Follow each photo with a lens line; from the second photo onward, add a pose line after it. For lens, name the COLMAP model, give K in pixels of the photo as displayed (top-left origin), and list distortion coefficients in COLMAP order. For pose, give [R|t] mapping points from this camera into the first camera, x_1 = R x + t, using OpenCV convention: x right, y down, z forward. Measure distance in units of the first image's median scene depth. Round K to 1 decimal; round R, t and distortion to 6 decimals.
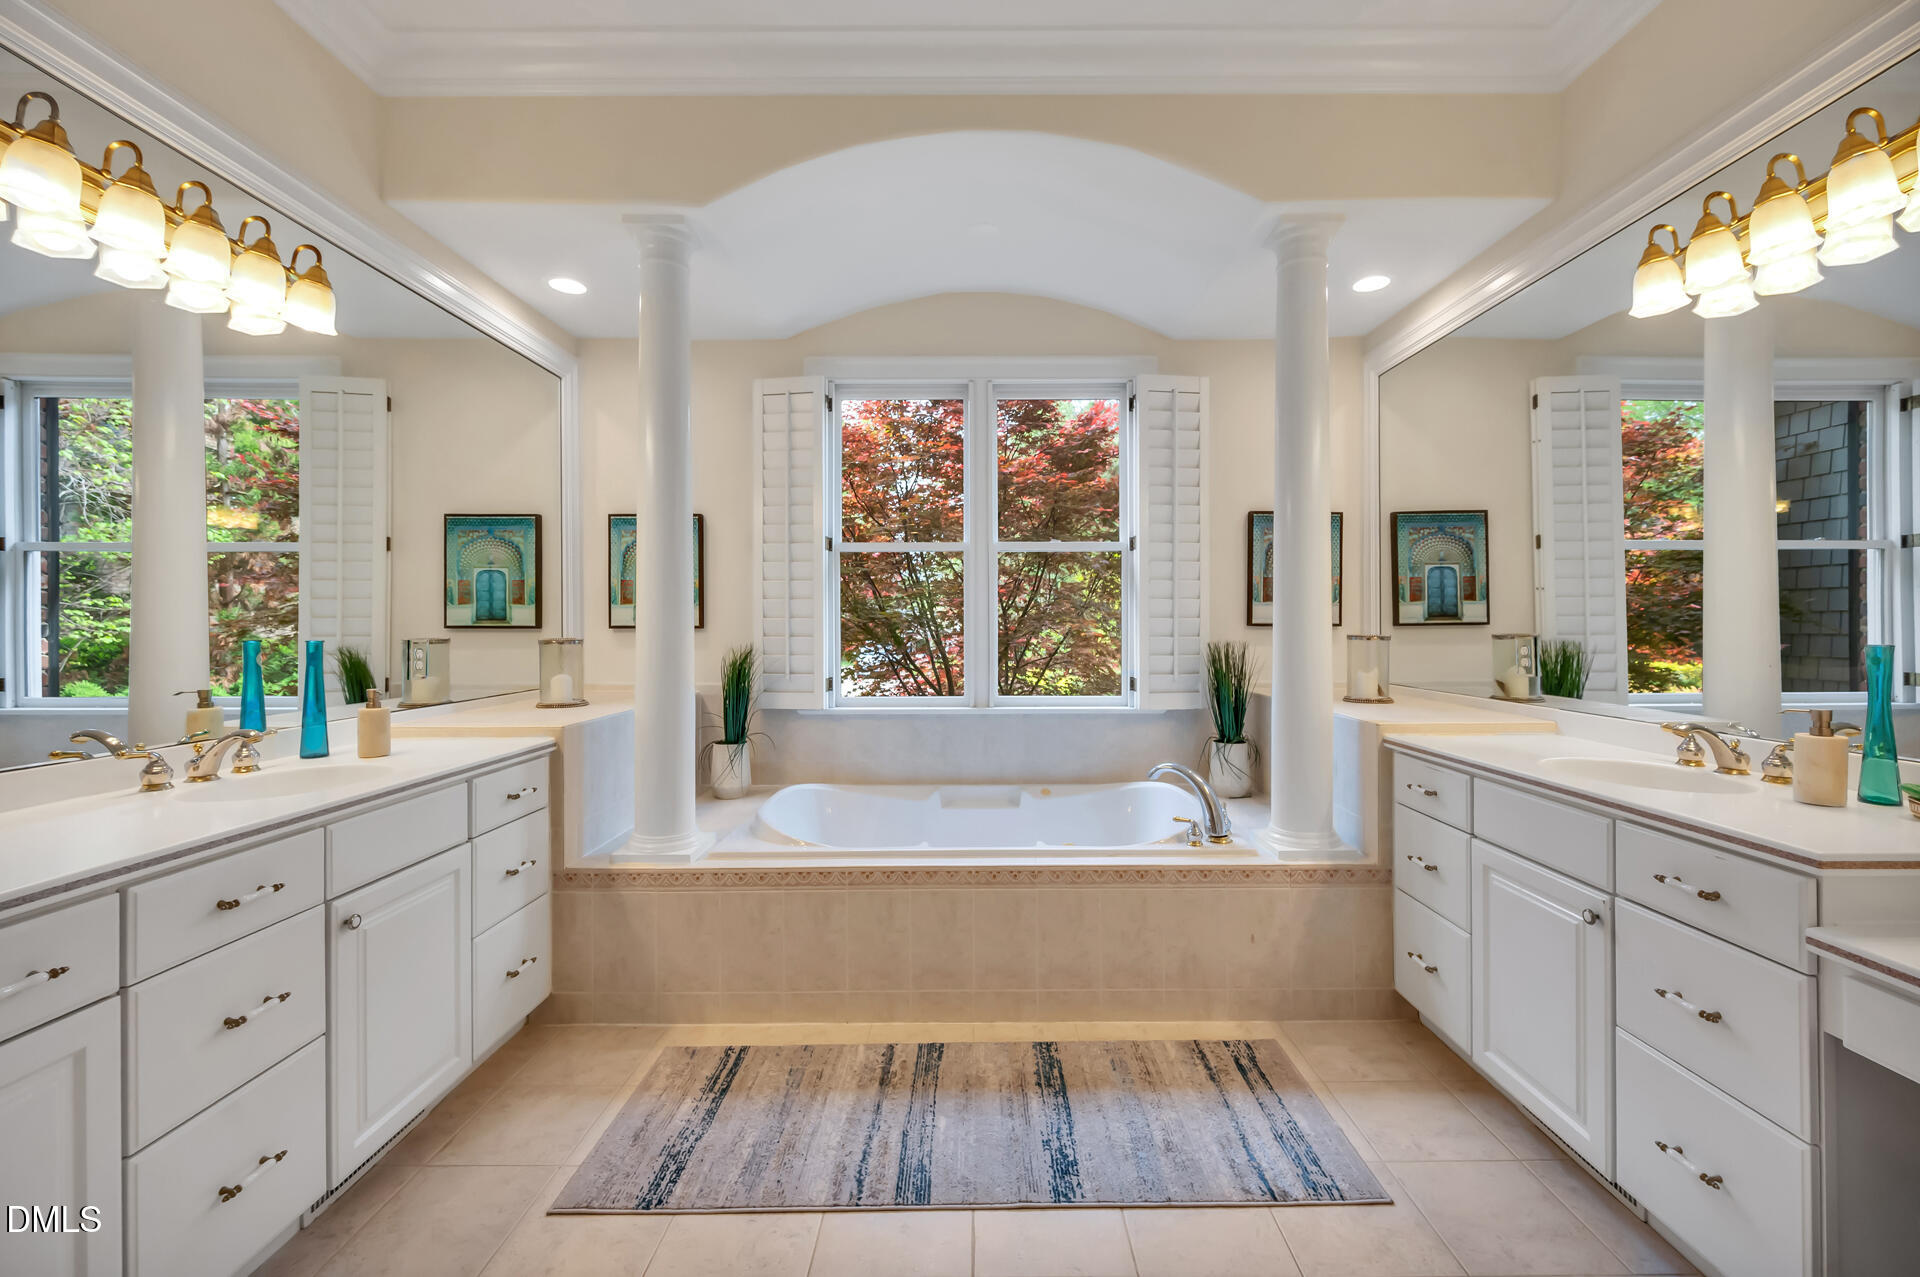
lens RADIAL K [[798.7, 0, 959.8], [0, 798.7, 627.2], [0, 0, 1]] dist [0.012102, -0.000705]
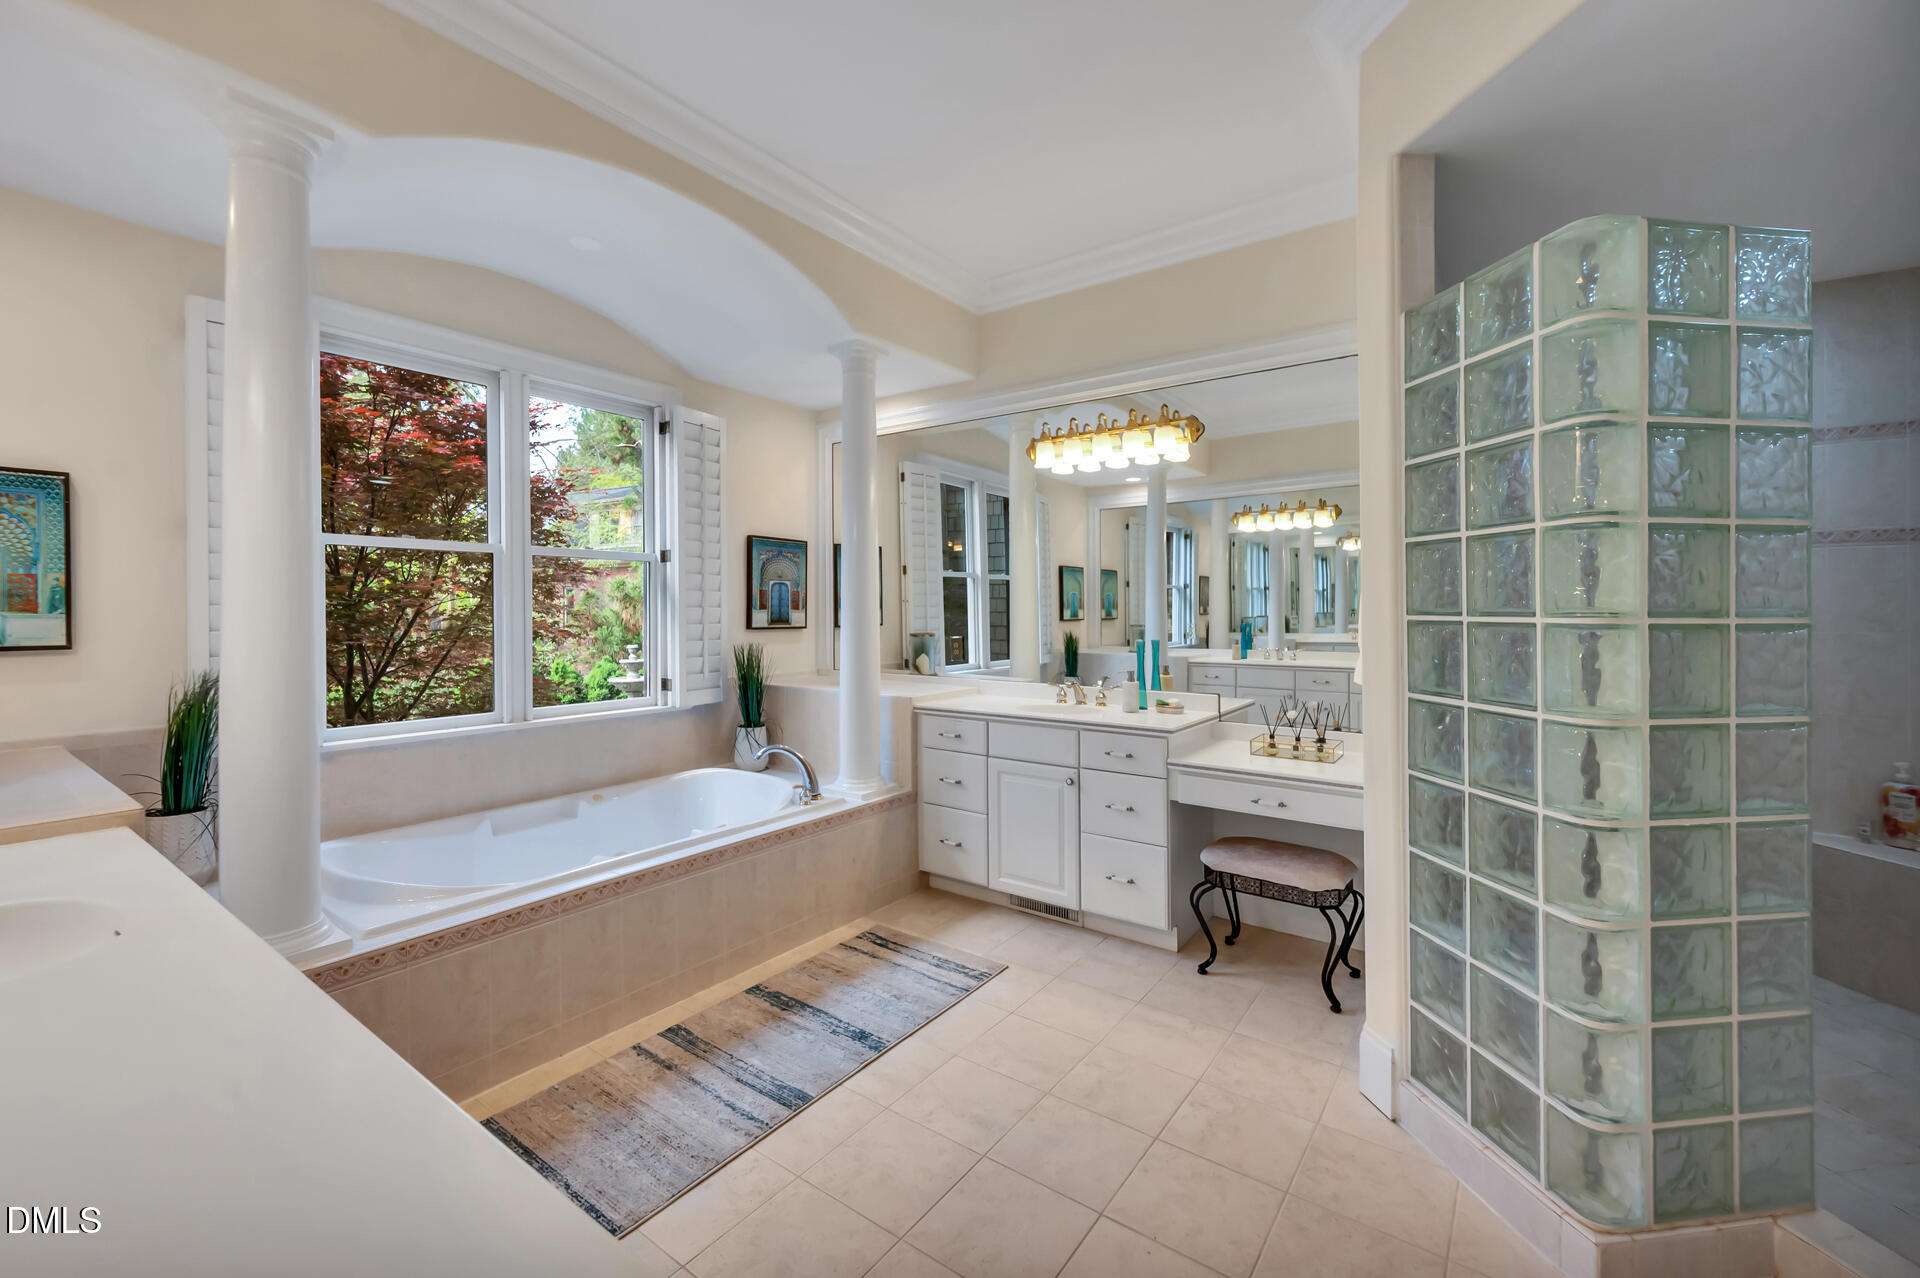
lens RADIAL K [[798.7, 0, 953.3], [0, 798.7, 627.2], [0, 0, 1]] dist [0.012102, -0.000705]
pose [[0.583482, -0.007303, 0.812093, -0.660297], [0.004335, 0.999973, 0.005878, -0.021388], [-0.812115, 0.000091, 0.583498, 0.060822]]
